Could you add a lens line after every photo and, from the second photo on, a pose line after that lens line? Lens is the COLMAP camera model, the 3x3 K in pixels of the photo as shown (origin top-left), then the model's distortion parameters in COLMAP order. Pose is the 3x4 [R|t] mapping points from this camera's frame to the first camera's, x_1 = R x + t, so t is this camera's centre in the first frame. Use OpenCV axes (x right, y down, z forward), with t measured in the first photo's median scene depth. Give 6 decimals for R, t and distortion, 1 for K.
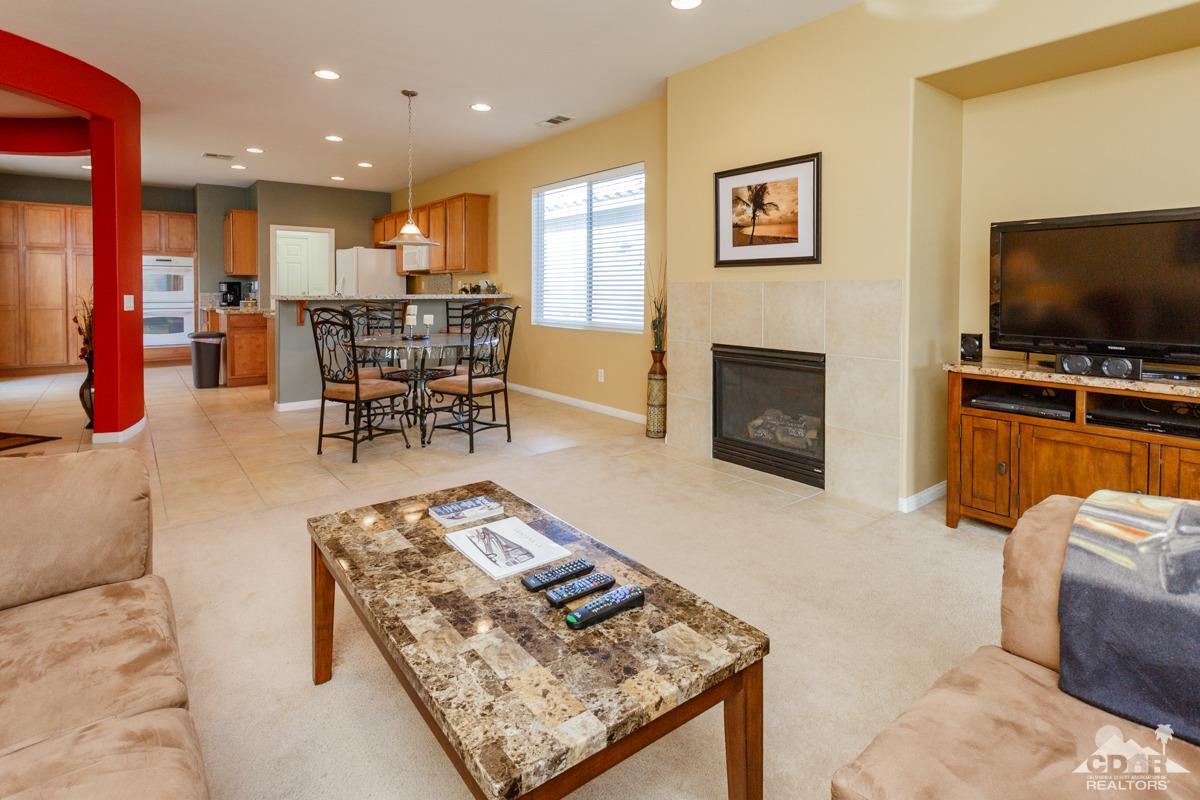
lens RADIAL K [[623.9, 0, 607.6], [0, 623.9, 308.2], [0, 0, 1]] dist [0.004533, 0.002194]
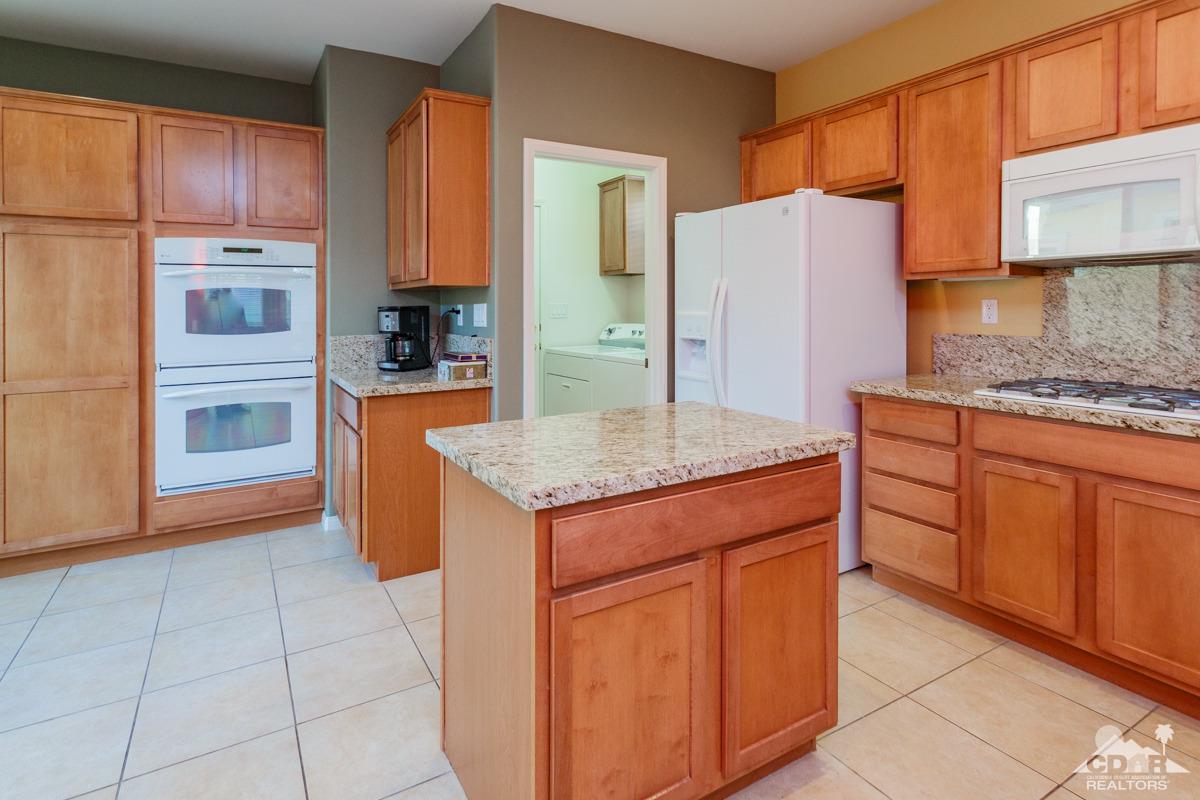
lens RADIAL K [[603.2, 0, 569.8], [0, 603.2, 302.0], [0, 0, 1]] dist [0.002024, 0.000322]
pose [[0.988565, -0.012819, -0.150250, -0.512631], [0.008180, 0.999472, -0.031452, -0.036604], [0.150574, 0.029863, 0.988148, 0.746863]]
